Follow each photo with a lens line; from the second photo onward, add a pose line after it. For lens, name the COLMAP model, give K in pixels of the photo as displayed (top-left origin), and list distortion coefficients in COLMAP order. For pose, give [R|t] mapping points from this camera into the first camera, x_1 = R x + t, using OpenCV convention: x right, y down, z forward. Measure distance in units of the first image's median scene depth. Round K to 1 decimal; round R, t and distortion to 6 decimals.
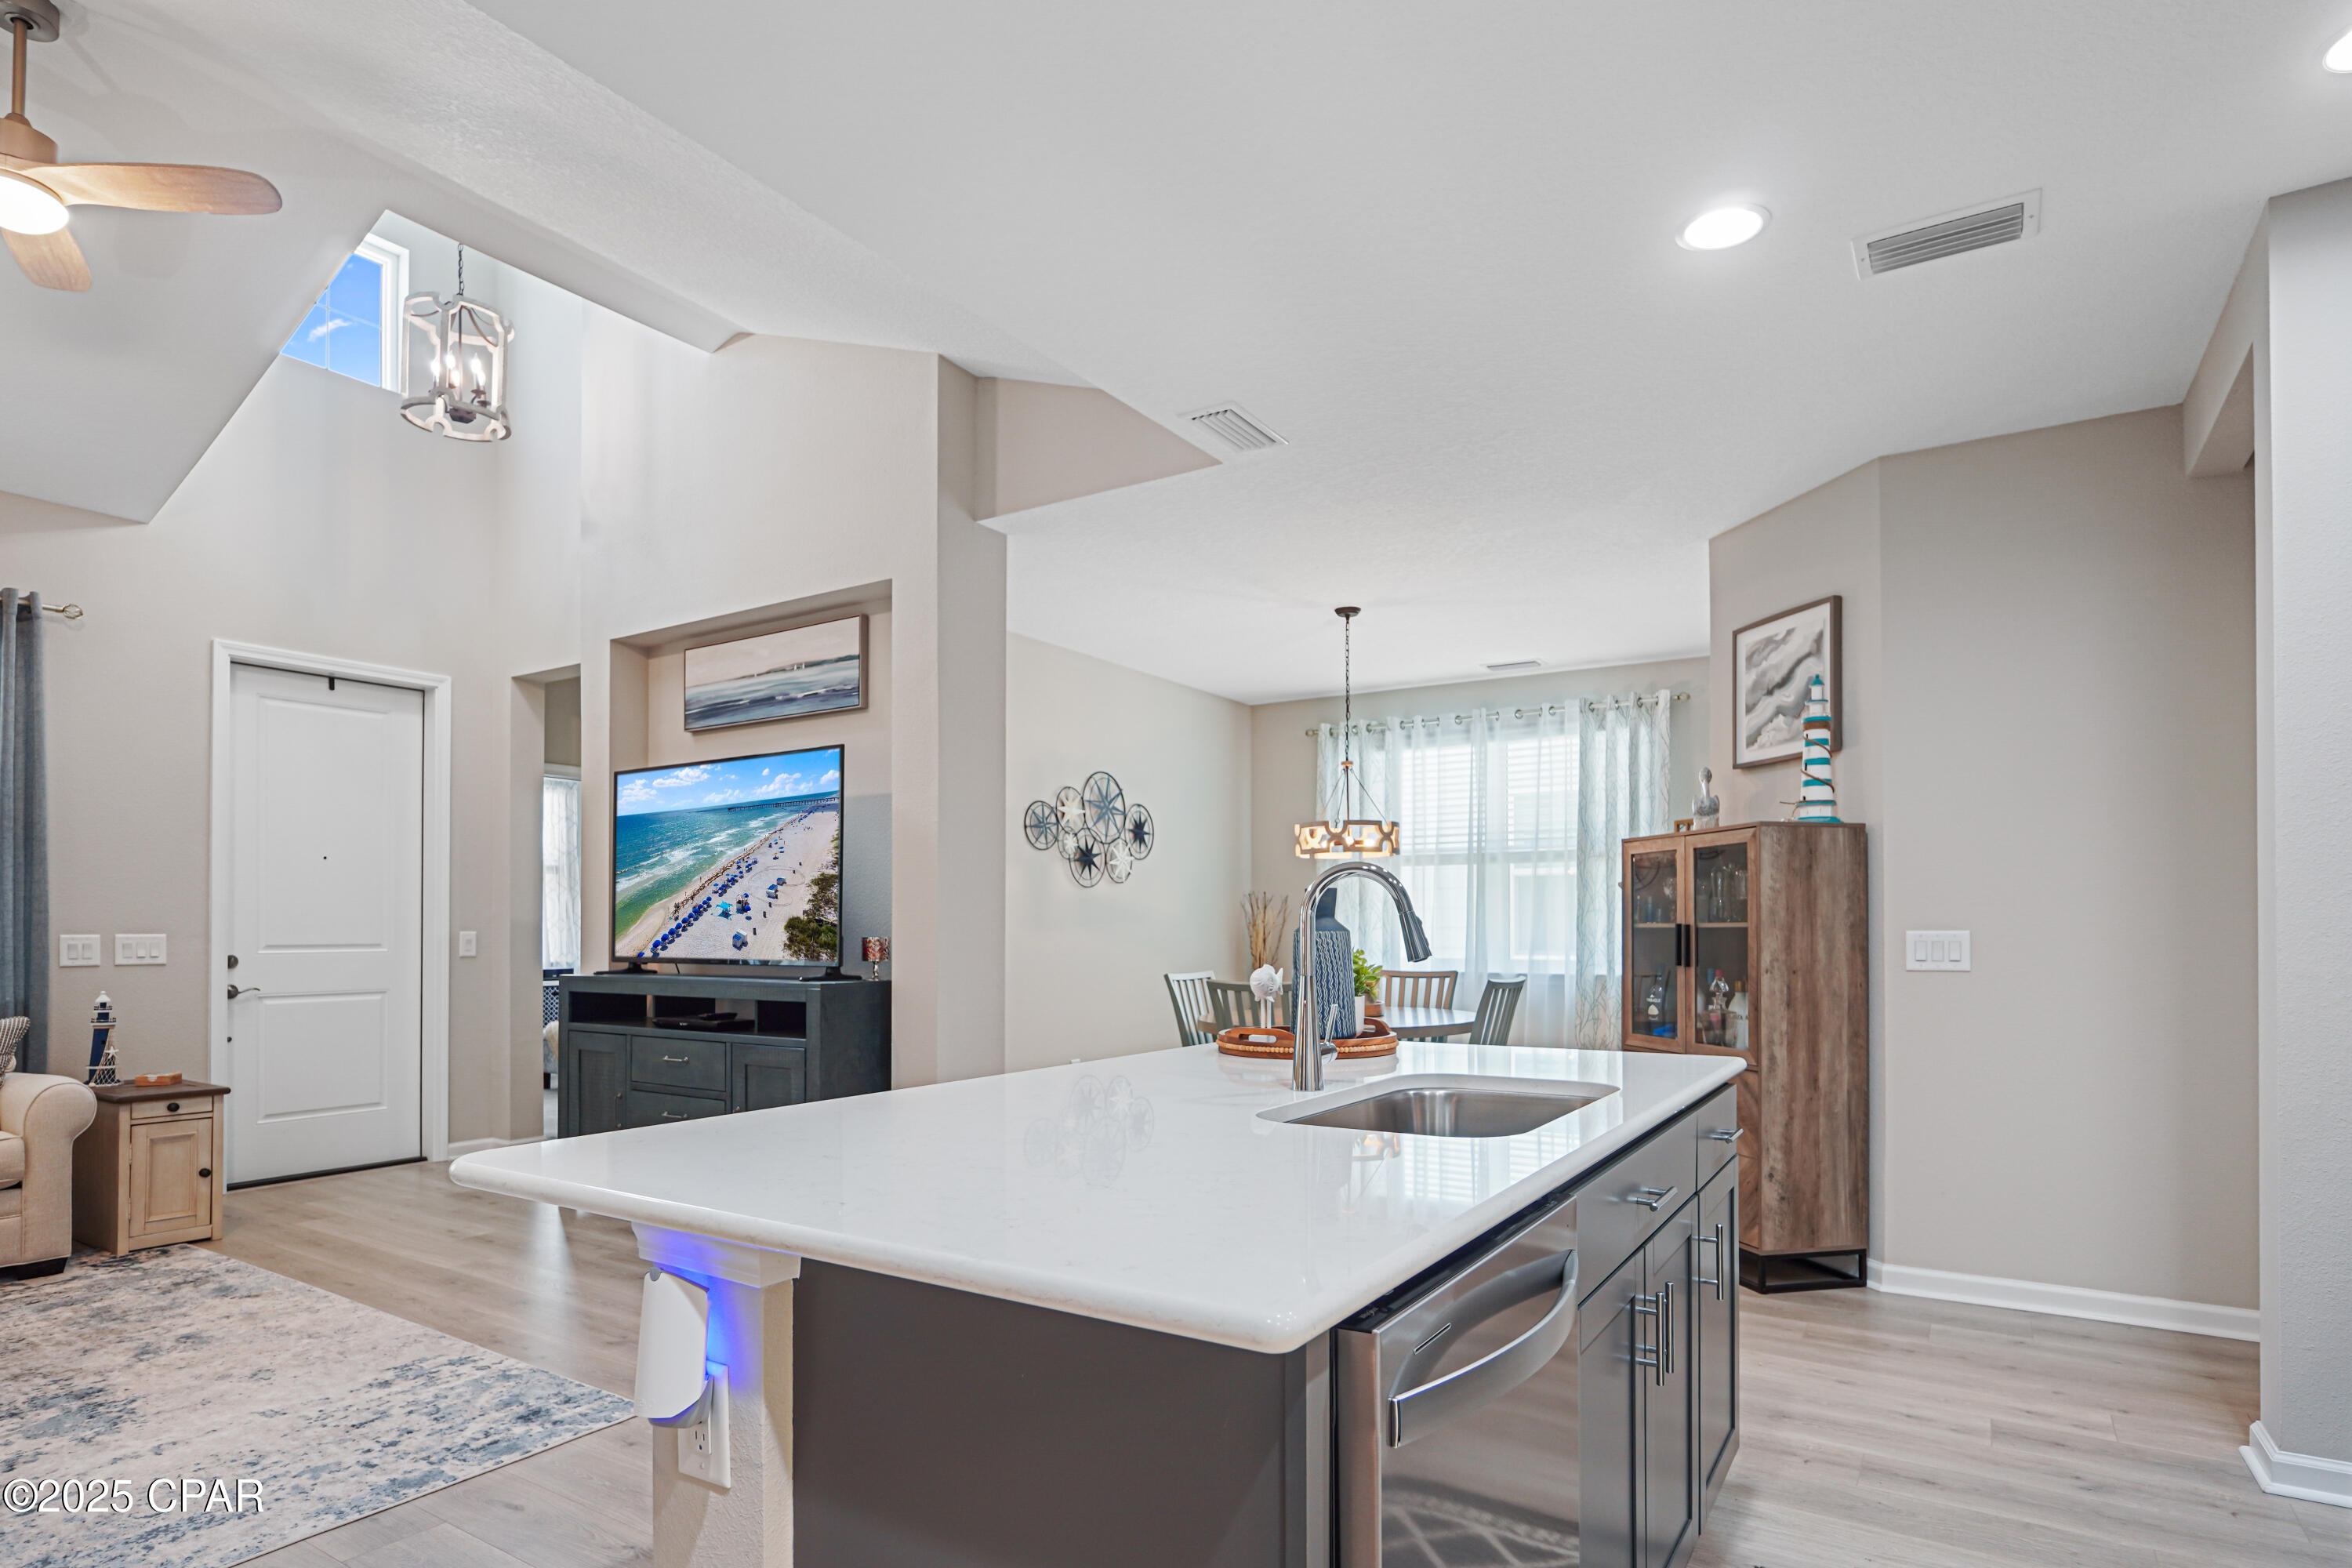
lens RADIAL K [[1224.5, 0, 1215.2], [0, 1224.5, 941.6], [0, 0, 1]] dist [-0.109755, 0.046203]
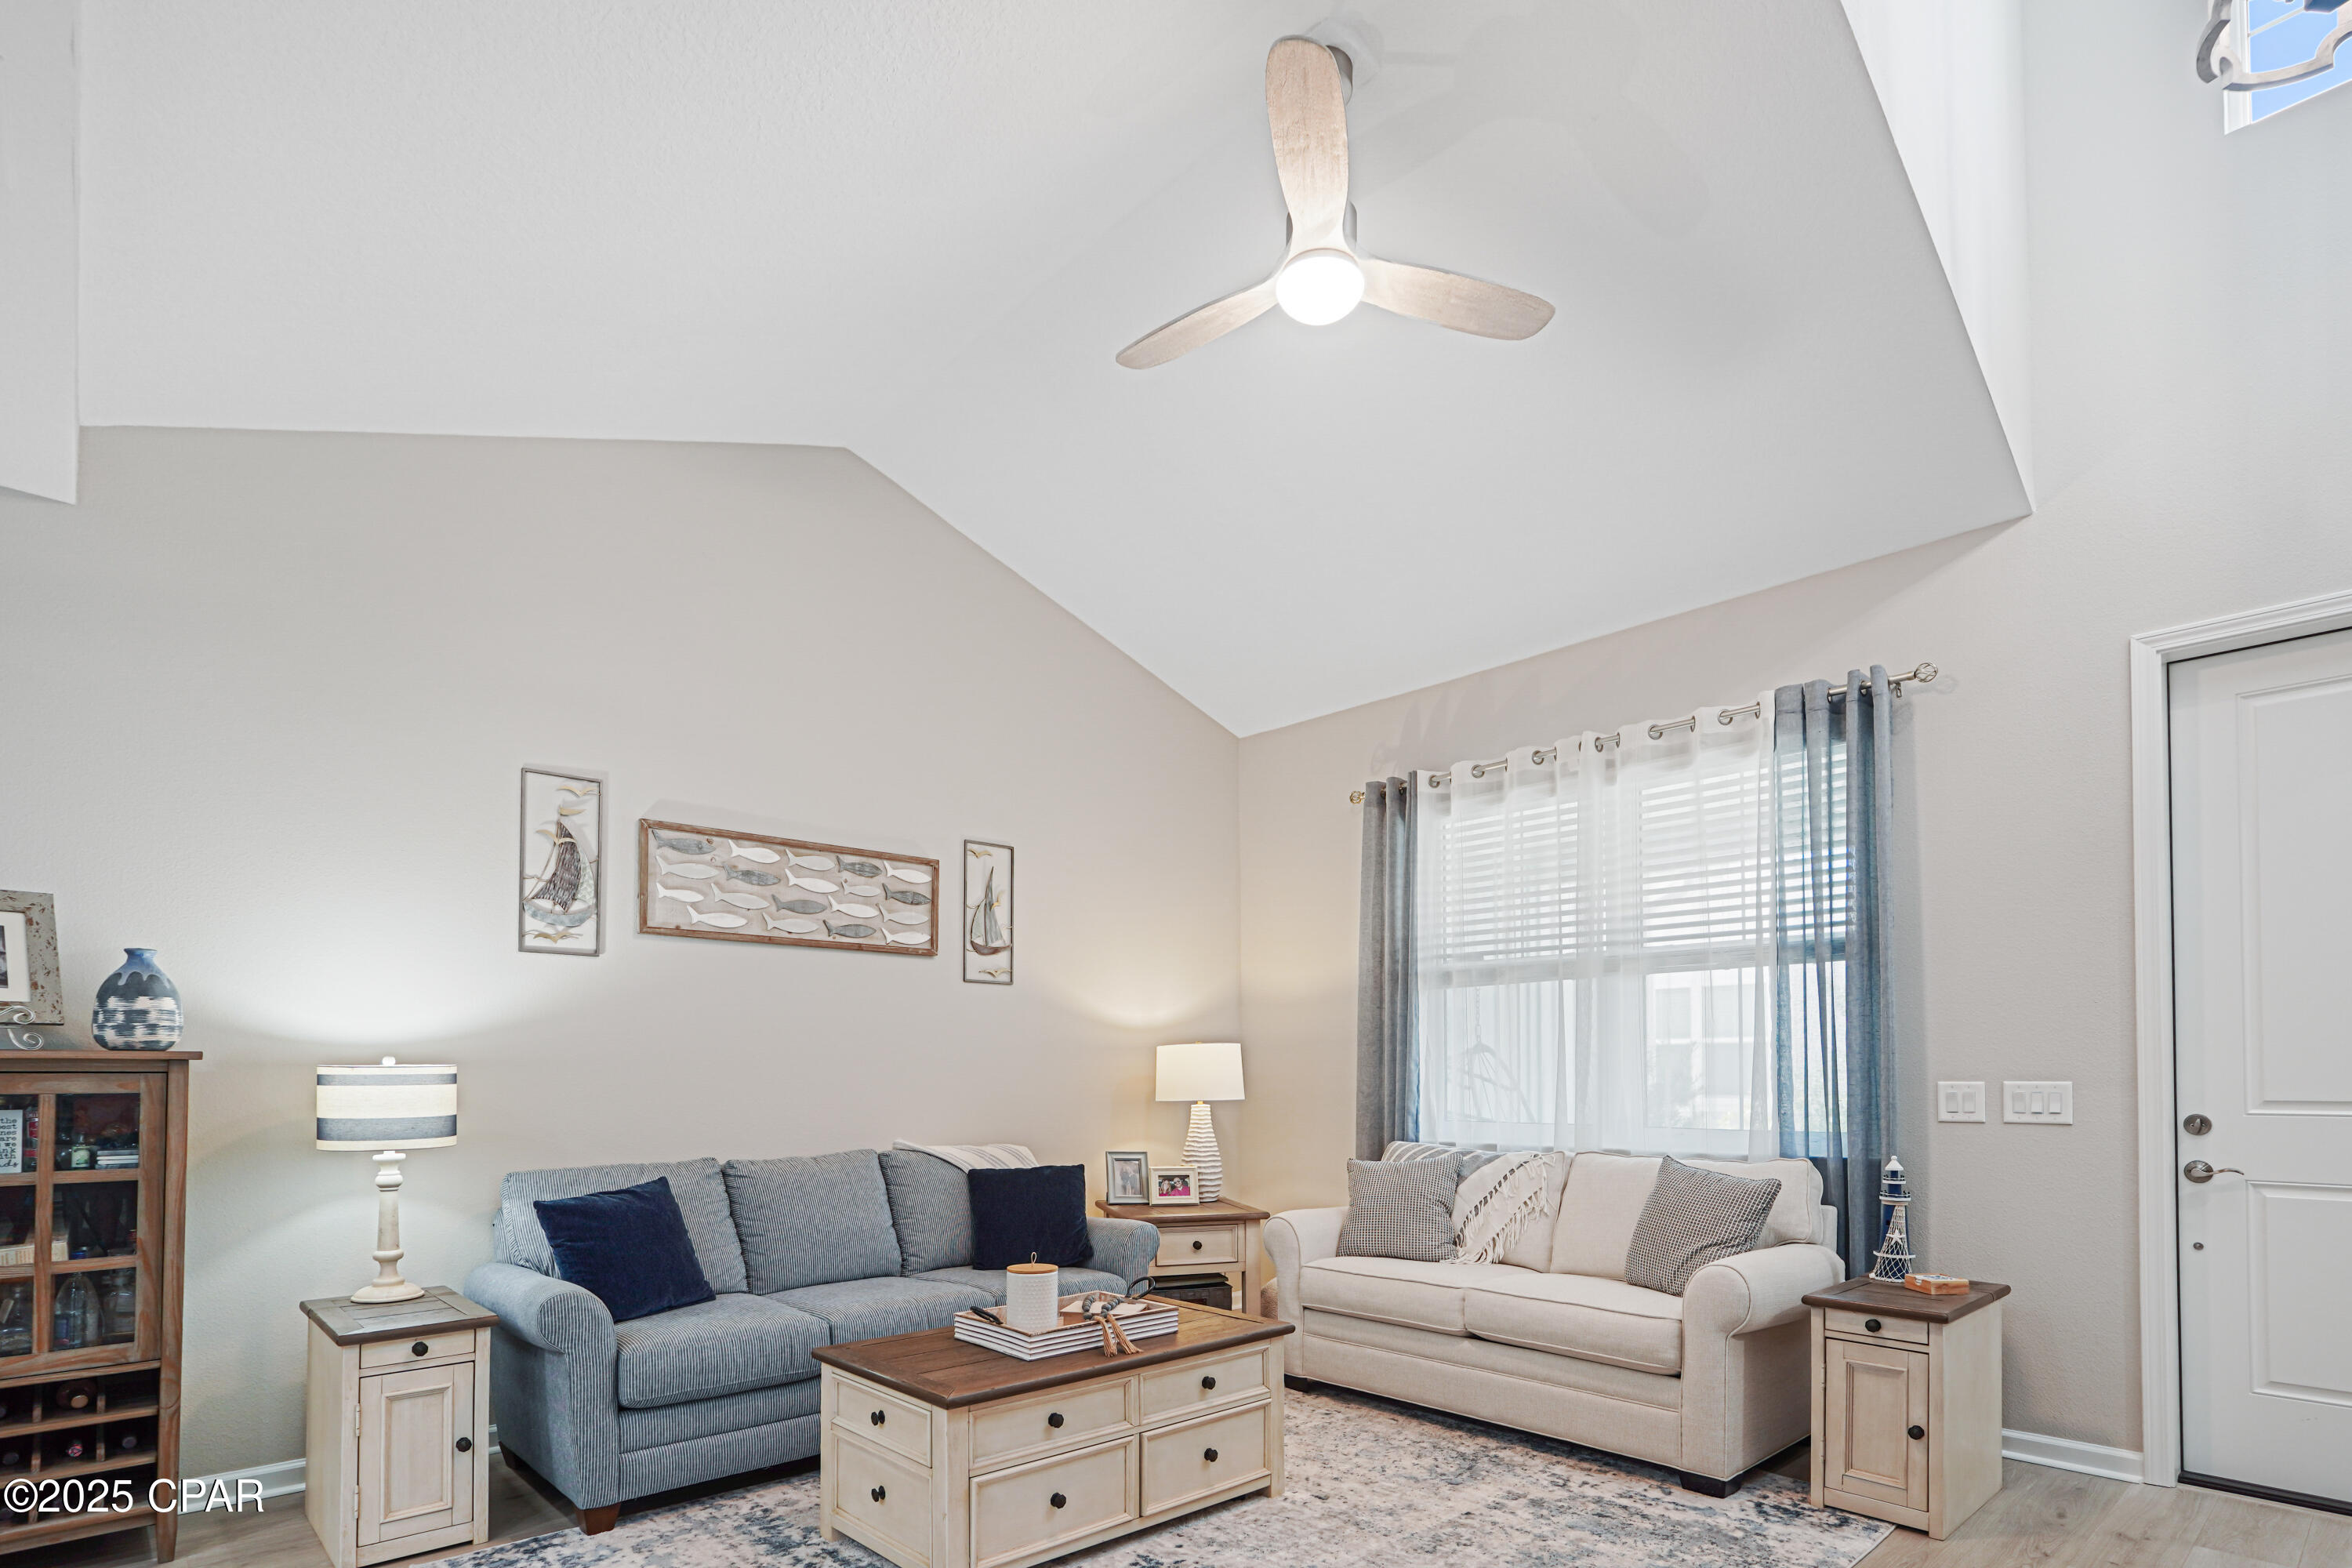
lens RADIAL K [[1210.8, 0, 1185.7], [0, 1210.8, 1048.1], [0, 0, 1]] dist [0.000989, -0.000058]
pose [[-0.271226, -0.018177, -0.962344, -0.057915], [-0.005878, 0.999834, -0.017229, -0.011530], [0.962498, 0.000984, -0.271288, 0.722217]]
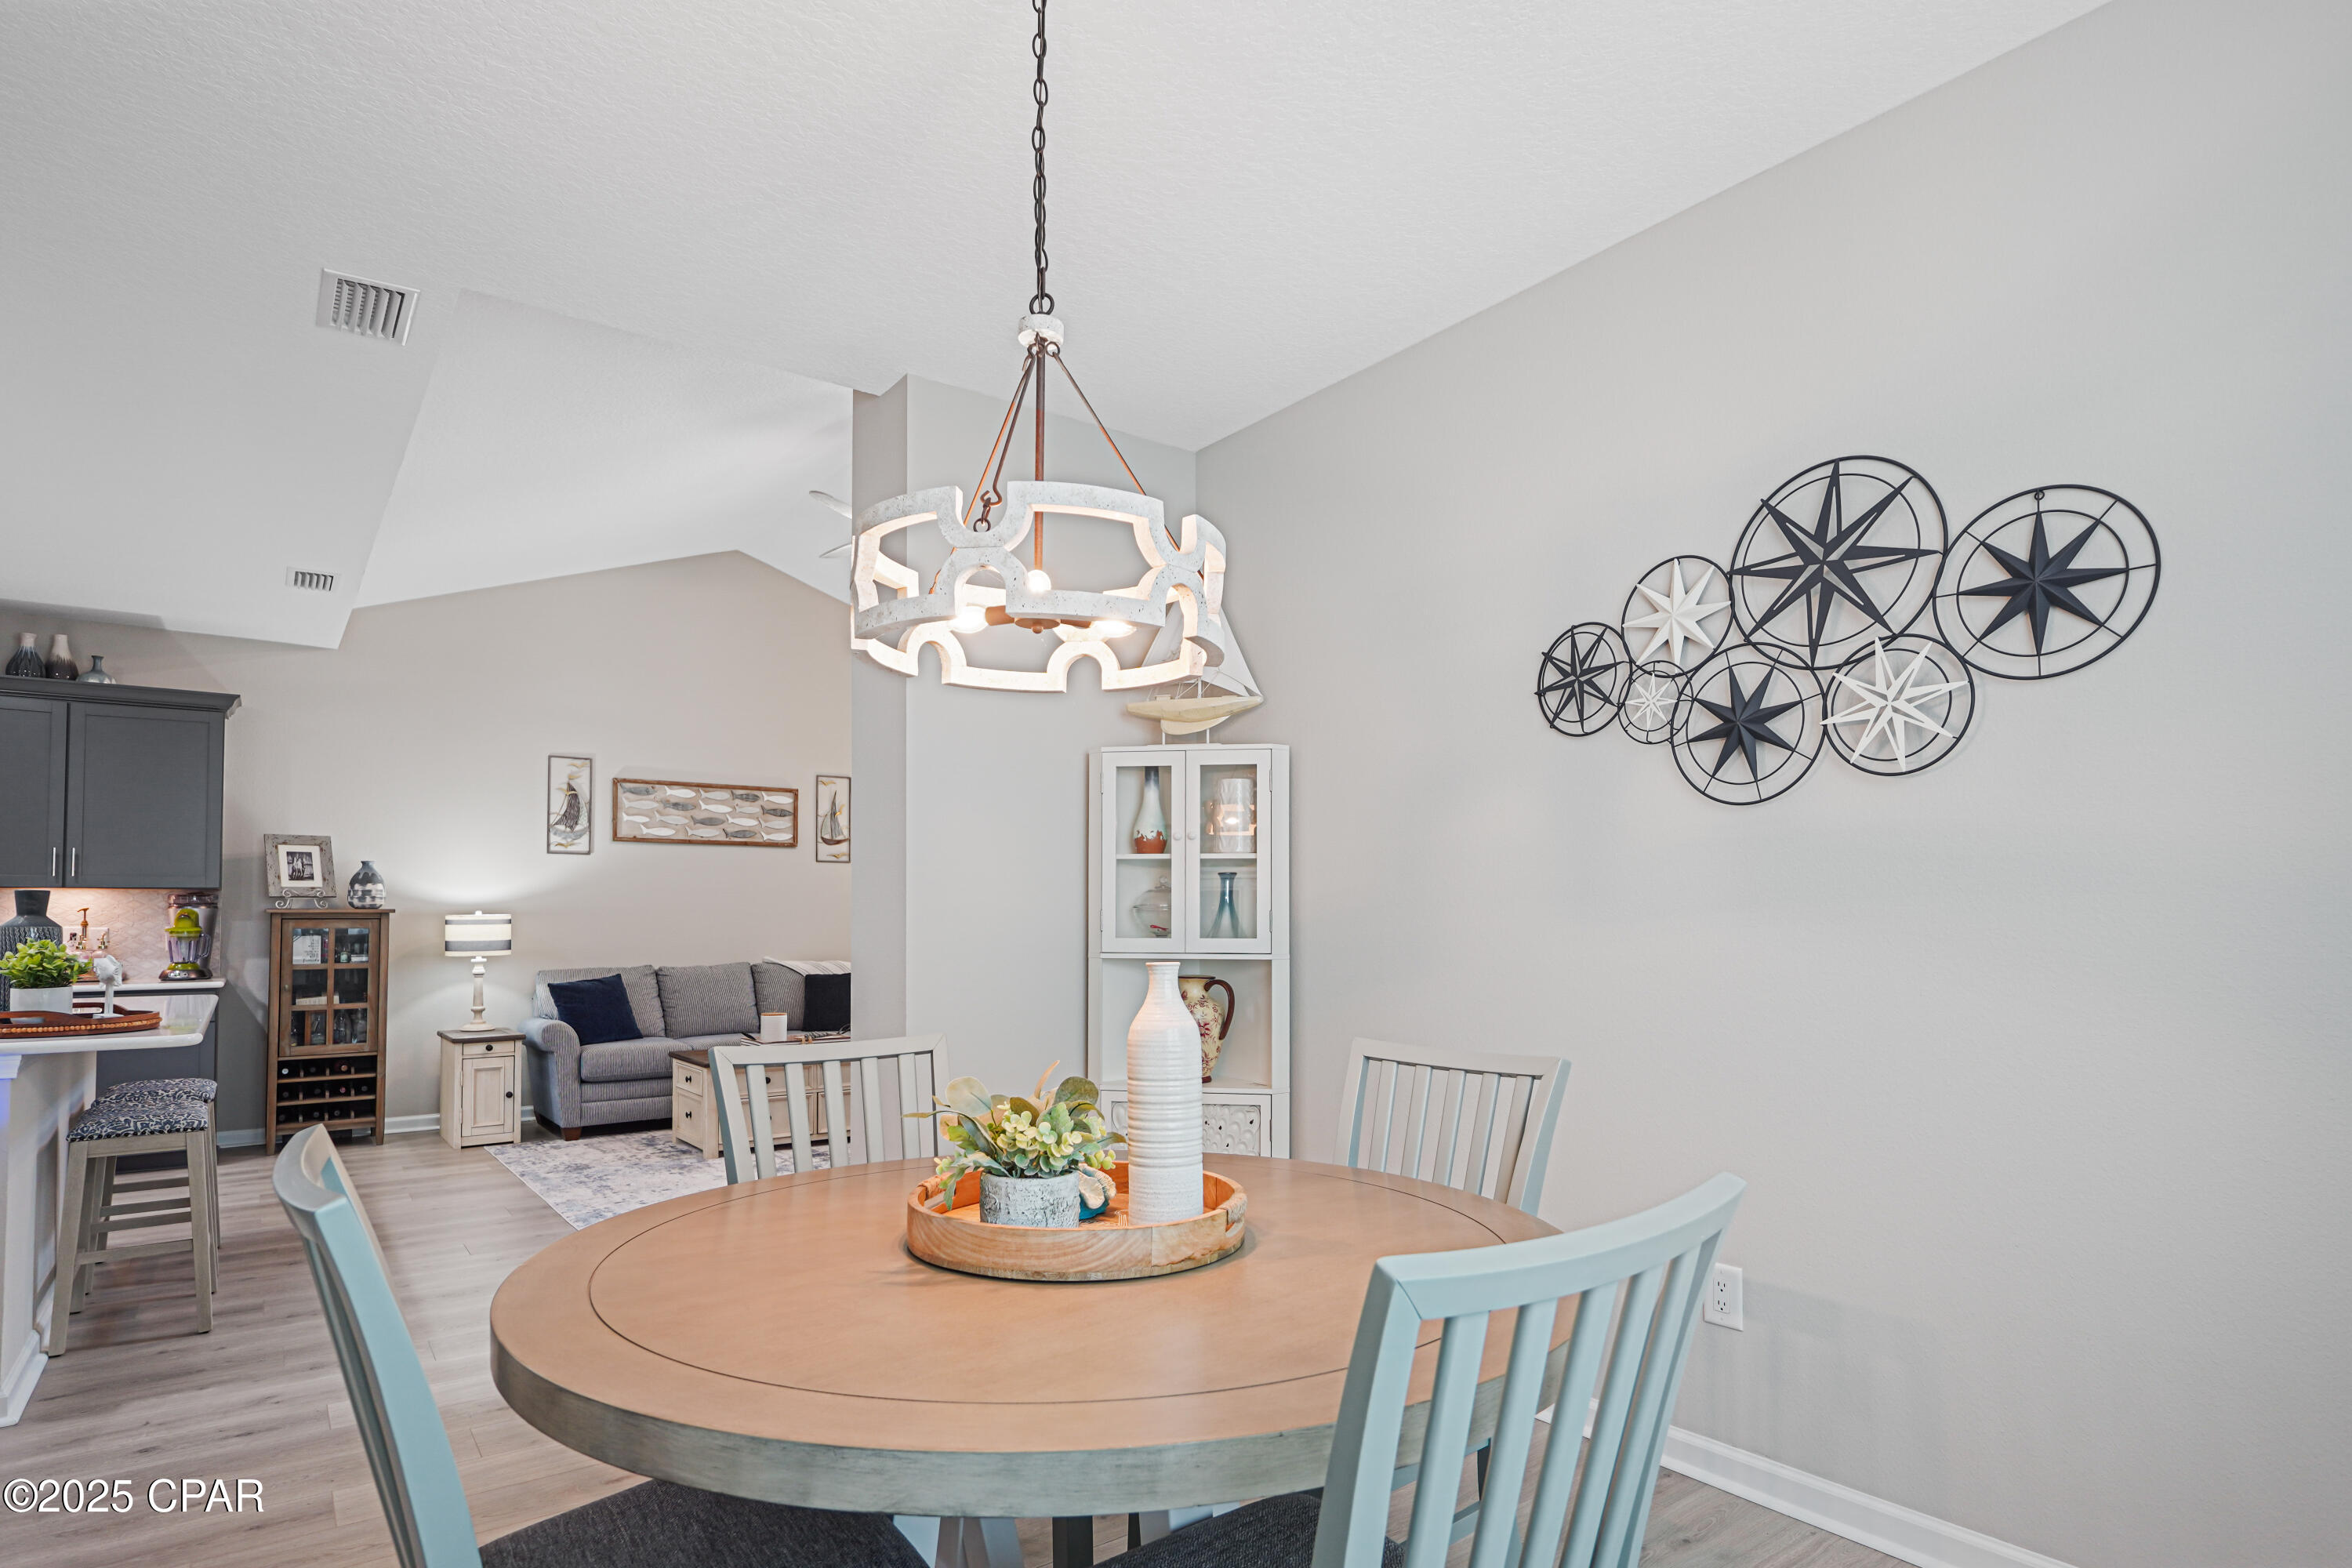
lens RADIAL K [[1219.7, 0, 1144.0], [0, 1219.7, 882.7], [0, 0, 1]] dist [0.000375, 0.001064]
pose [[-0.378534, -0.022748, -0.925308, 0.418516], [-0.002326, 0.999718, -0.023625, -0.016711], [0.925584, -0.006791, -0.378480, 1.348326]]
